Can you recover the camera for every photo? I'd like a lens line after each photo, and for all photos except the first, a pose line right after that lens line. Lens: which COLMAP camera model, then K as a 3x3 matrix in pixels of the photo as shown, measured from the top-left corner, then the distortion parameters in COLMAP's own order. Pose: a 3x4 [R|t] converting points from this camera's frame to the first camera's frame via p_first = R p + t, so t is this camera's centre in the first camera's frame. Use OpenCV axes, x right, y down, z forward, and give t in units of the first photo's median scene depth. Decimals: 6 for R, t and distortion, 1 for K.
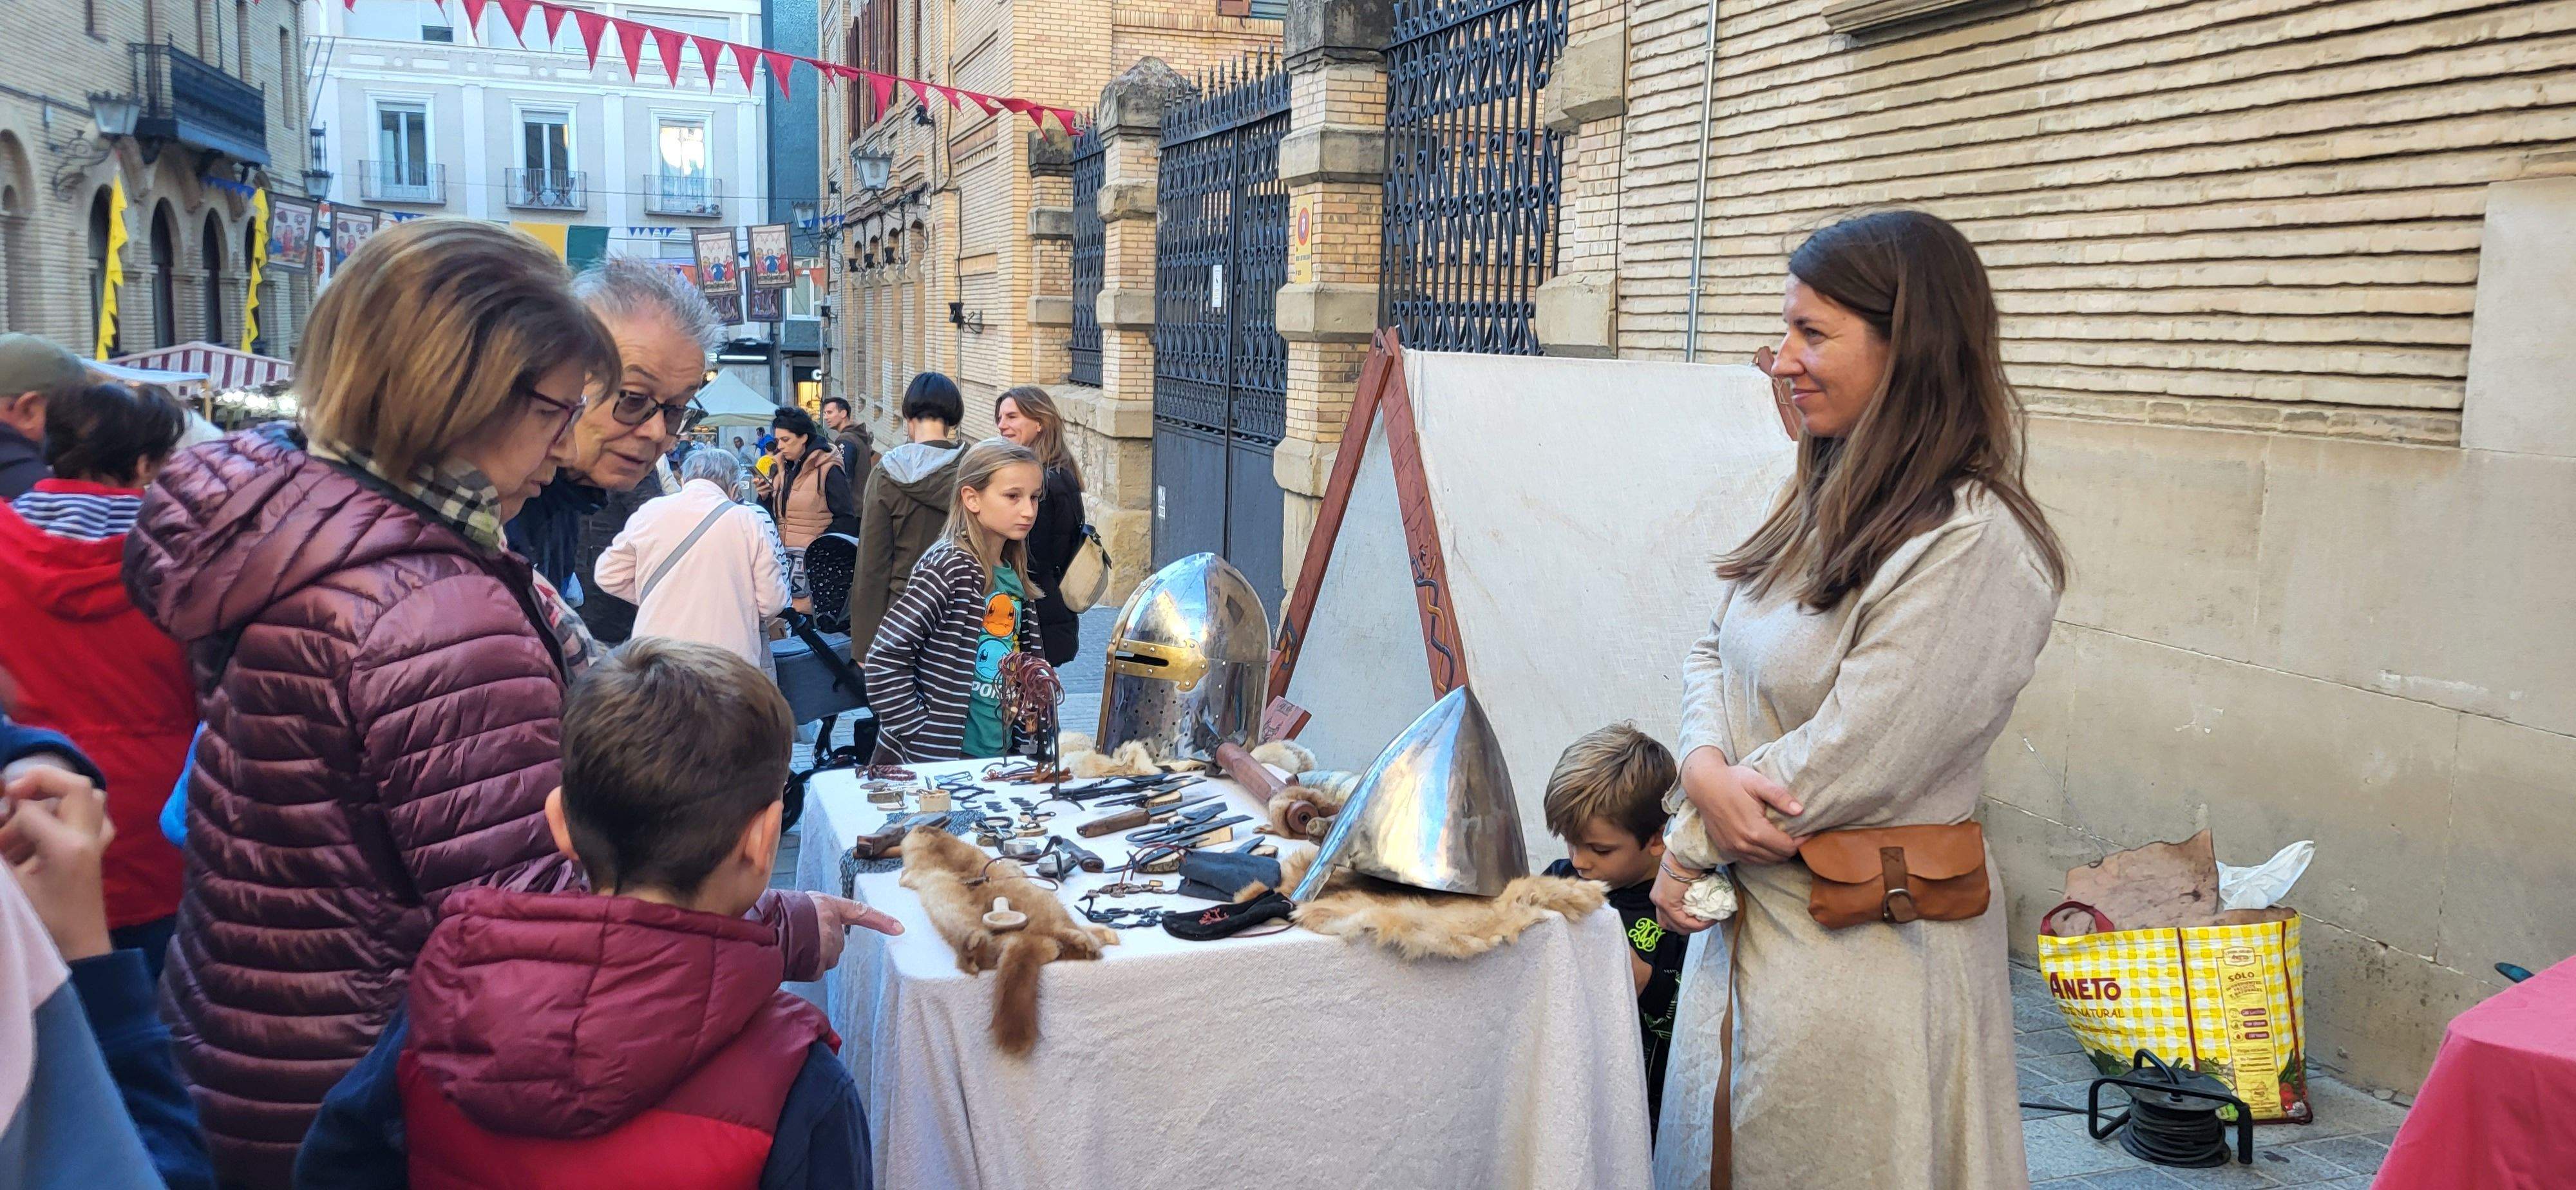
lens RADIAL K [[1978.6, 0, 1283.7], [0, 1978.6, 560.5], [0, 0, 1]] dist [0.076200, -0.054741]
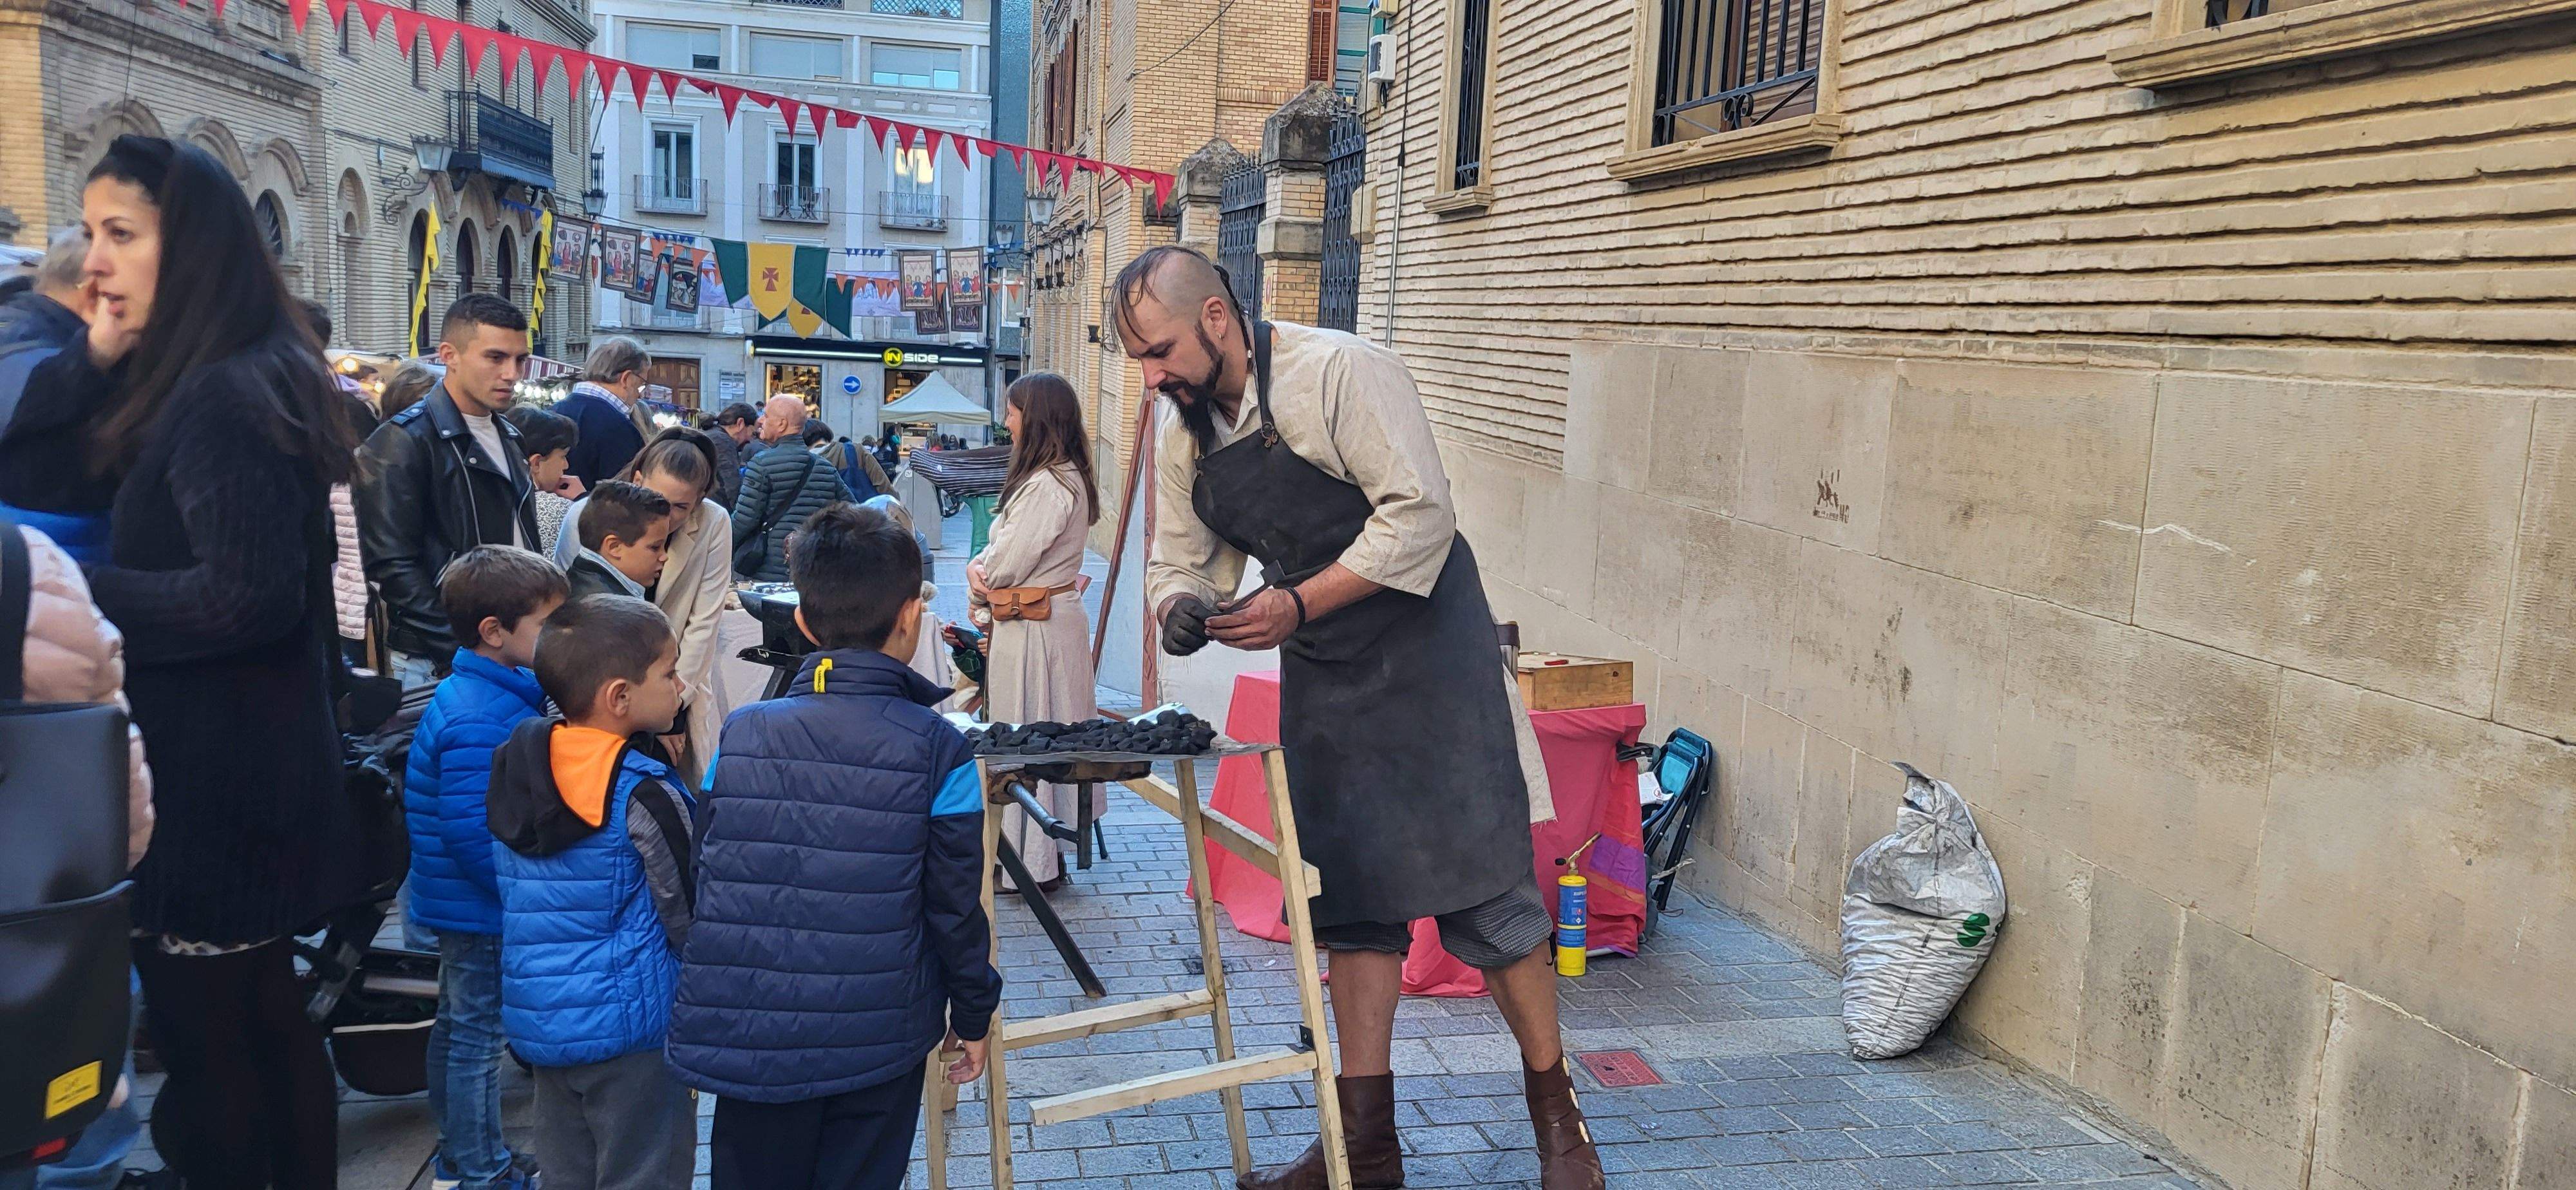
lens RADIAL K [[1978.6, 0, 1283.7], [0, 1978.6, 560.5], [0, 0, 1]] dist [0.076200, -0.054741]
pose [[0.992719, 0.036636, -0.114750, 0.066652], [-0.037028, 0.999313, -0.001287, 0.005431], [0.114624, 0.005526, 0.993394, -0.120198]]
